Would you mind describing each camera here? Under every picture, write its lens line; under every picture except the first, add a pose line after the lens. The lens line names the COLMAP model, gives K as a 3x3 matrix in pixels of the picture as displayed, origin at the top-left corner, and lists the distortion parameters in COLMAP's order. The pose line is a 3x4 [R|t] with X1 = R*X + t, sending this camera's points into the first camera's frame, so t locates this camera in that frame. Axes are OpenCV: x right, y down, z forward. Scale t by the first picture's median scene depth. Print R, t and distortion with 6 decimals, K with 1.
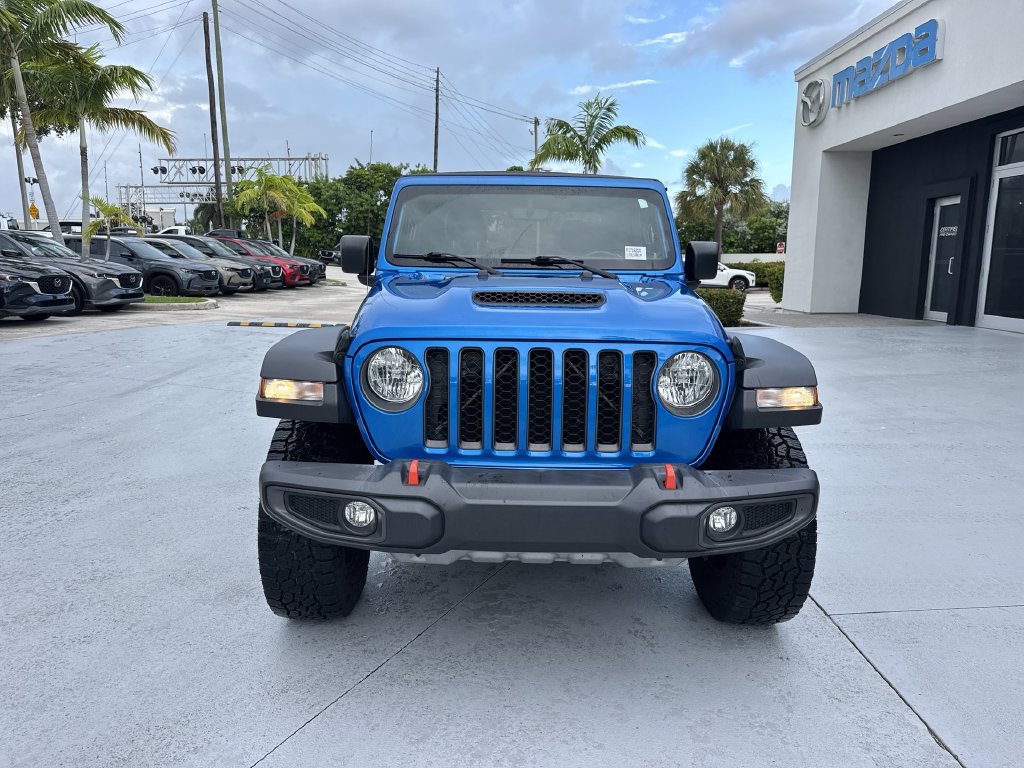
lens RADIAL K [[722.6, 0, 510.9], [0, 722.6, 386.6], [0, 0, 1]] dist [0.047549, -0.061244]
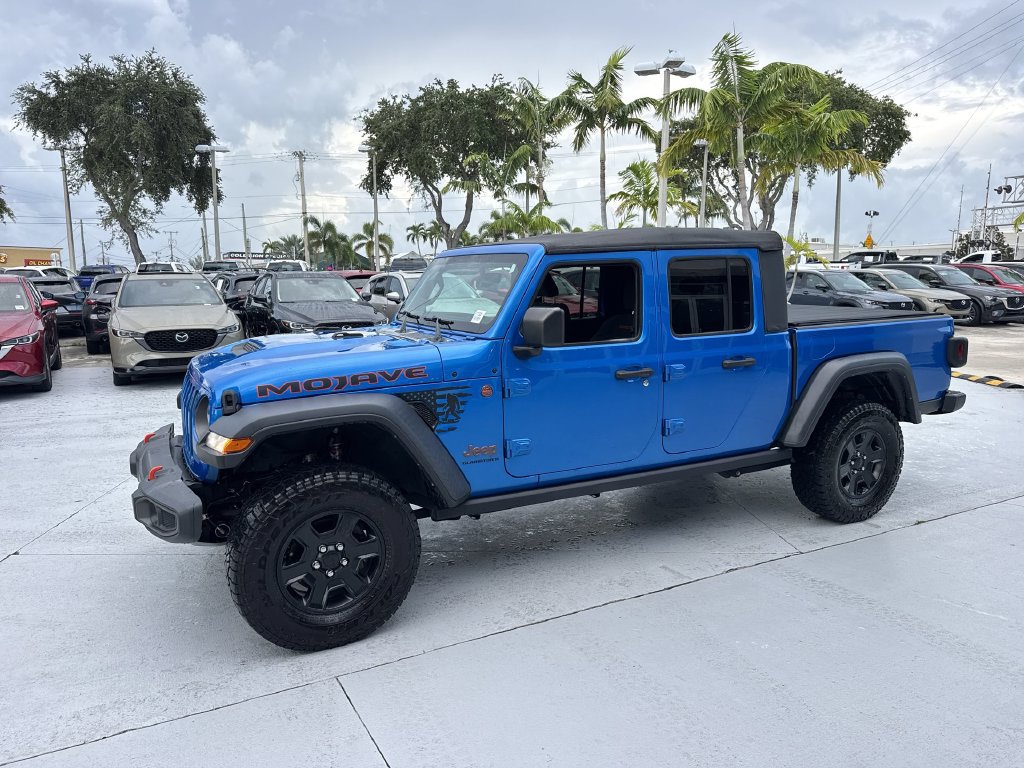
lens RADIAL K [[722.6, 0, 509.1], [0, 722.6, 387.9], [0, 0, 1]] dist [0.047549, -0.061244]
pose [[0.458133, 0.121571, -0.880531, 0.357072], [-0.147665, 0.987248, 0.059476, -0.047560], [0.876533, 0.102775, 0.470242, 0.174837]]
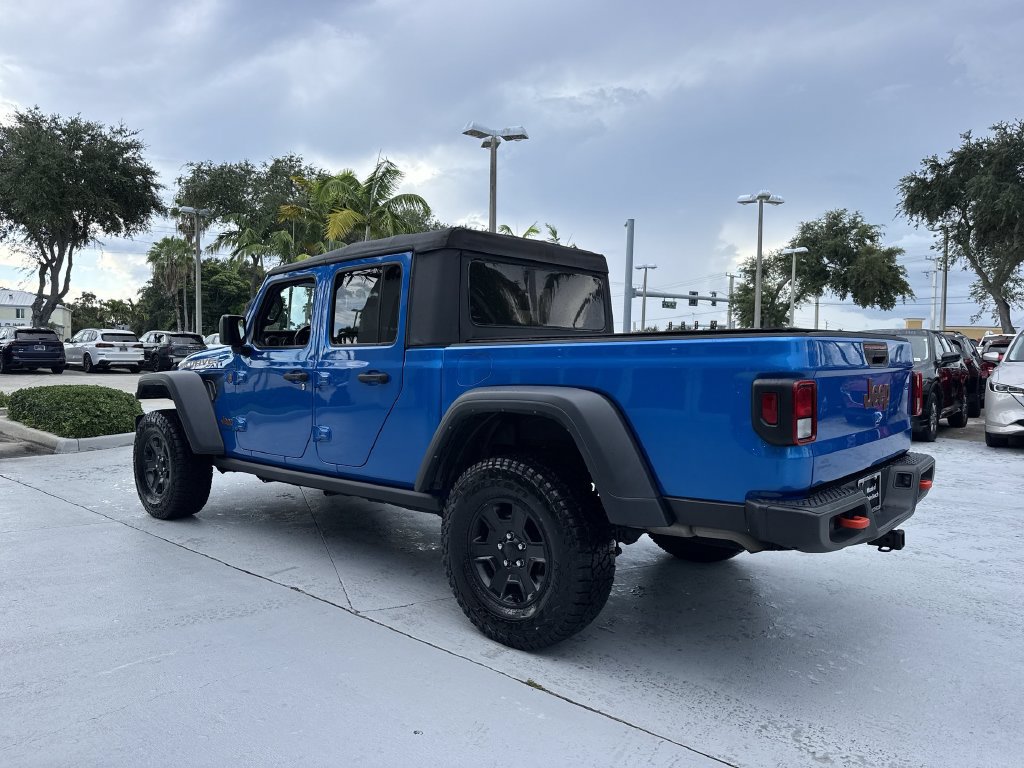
lens RADIAL K [[722.6, 0, 500.1], [0, 722.6, 377.7], [0, 0, 1]] dist [0.047549, -0.061244]
pose [[-0.680078, 0.004400, -0.733127, 0.286708], [-0.144927, 0.979442, 0.140319, -0.111490], [0.718673, 0.201677, -0.665459, 0.720361]]
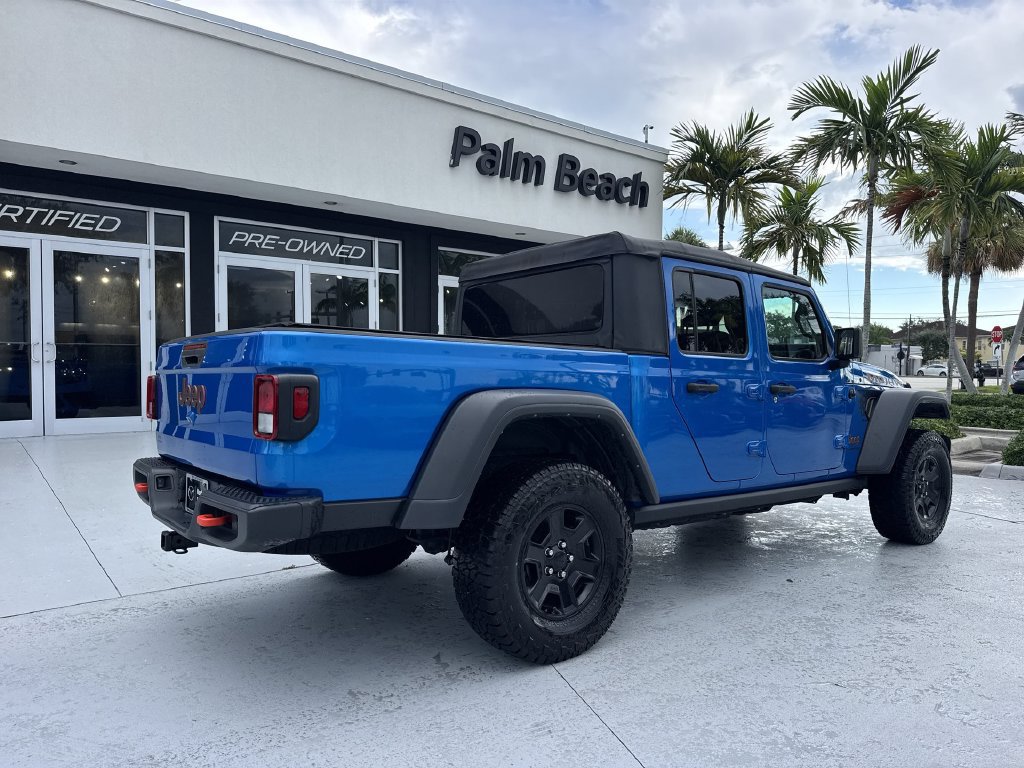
lens RADIAL K [[722.6, 0, 511.7], [0, 722.6, 387.2], [0, 0, 1]] dist [0.047549, -0.061244]
pose [[-0.623423, -0.027895, 0.781387, -0.268530], [0.125300, 0.982883, 0.135057, -0.112937], [-0.771780, 0.182106, -0.609256, 0.715638]]
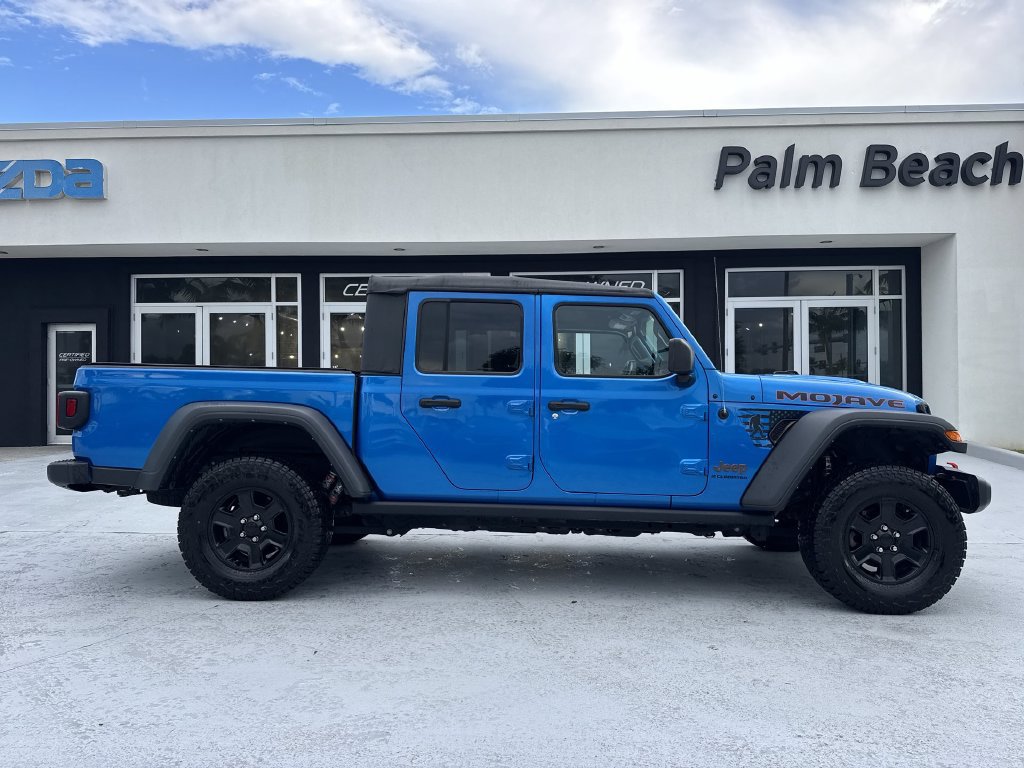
lens RADIAL K [[722.6, 0, 496.5], [0, 722.6, 380.3], [0, 0, 1]] dist [0.047549, -0.061244]
pose [[0.053479, 0.026984, 0.998204, -0.420035], [0.169296, 0.984919, -0.035695, -0.046734], [-0.984113, 0.170901, 0.048104, 0.402634]]
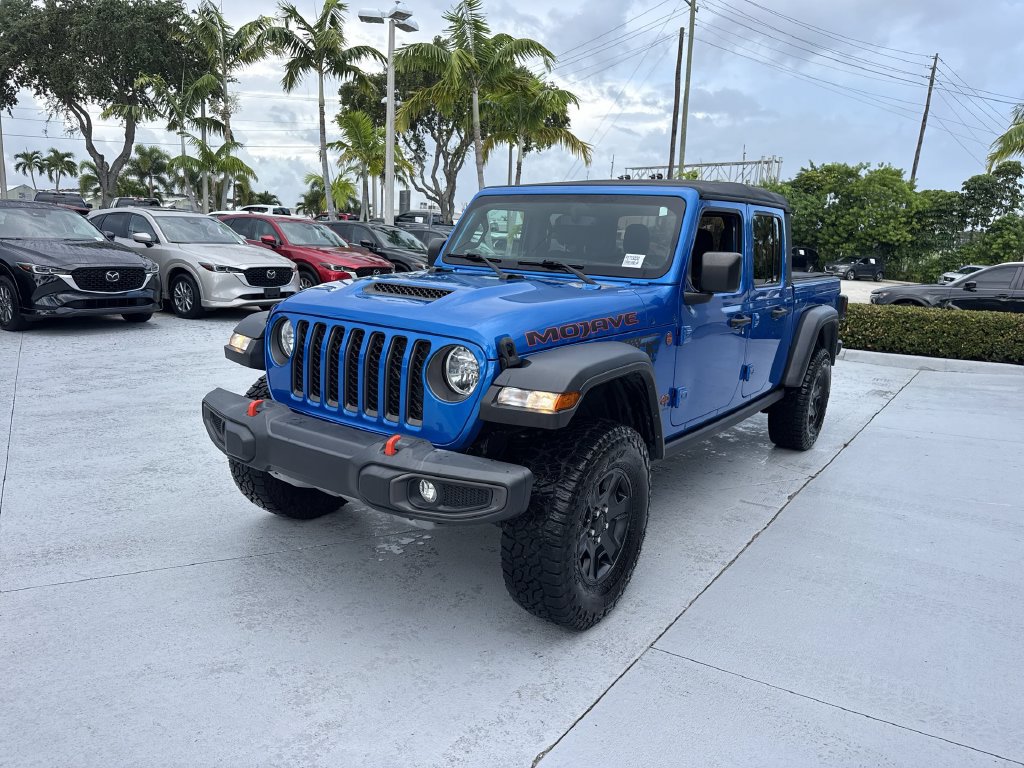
lens RADIAL K [[722.6, 0, 508.9], [0, 722.6, 385.9], [0, 0, 1]] dist [0.047549, -0.061244]
pose [[0.813331, 0.140632, -0.564548, 0.196541], [-0.143847, 0.988828, 0.039086, -0.008488], [0.563738, 0.049418, 0.824474, 0.025164]]
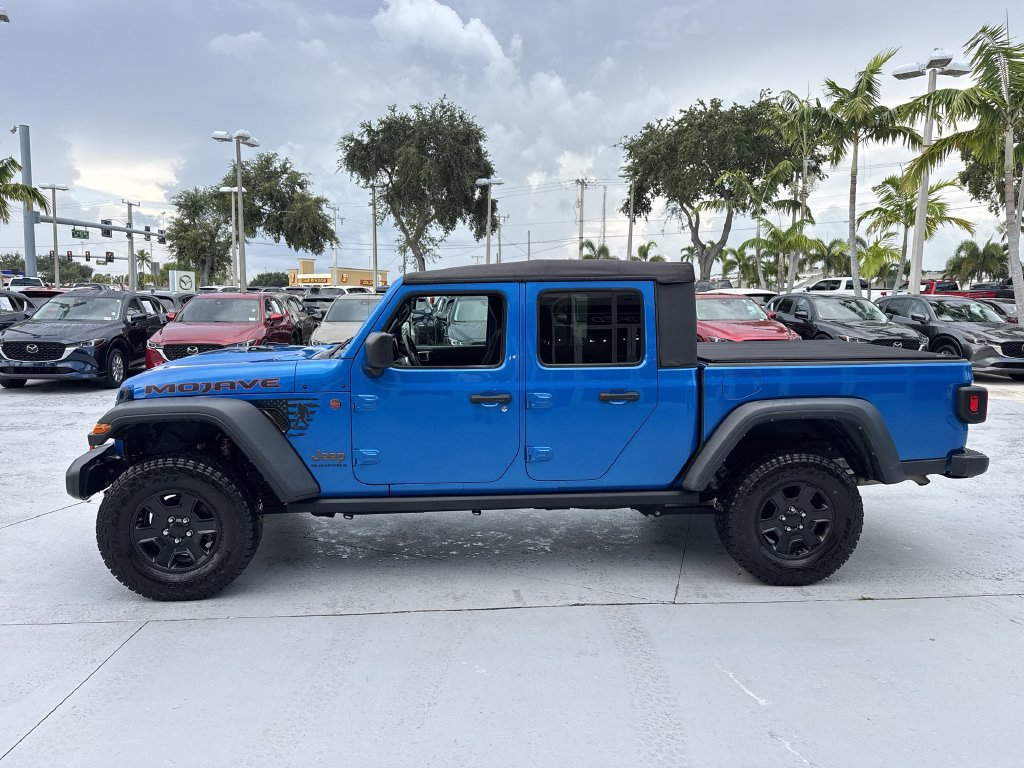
lens RADIAL K [[722.6, 0, 512.3], [0, 722.6, 393.7], [0, 0, 1]] dist [0.047549, -0.061244]
pose [[0.080737, 0.122306, -0.989203, 0.435383], [-0.187794, 0.976536, 0.105412, -0.085104], [0.978885, 0.177256, 0.101811, 0.362524]]
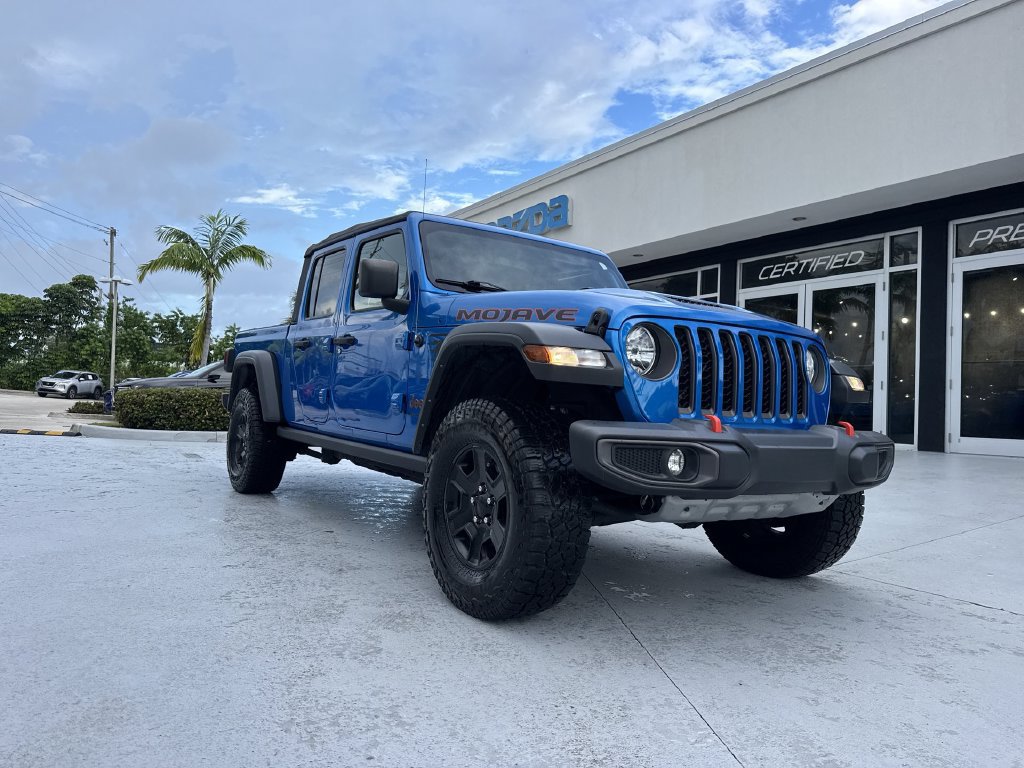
lens RADIAL K [[722.6, 0, 508.2], [0, 722.6, 384.9], [0, 0, 1]] dist [0.047549, -0.061244]
pose [[0.834282, 0.039849, 0.549896, -0.196911], [0.063942, 0.983661, -0.168292, 0.043775], [-0.547617, 0.175565, 0.818103, 0.045362]]
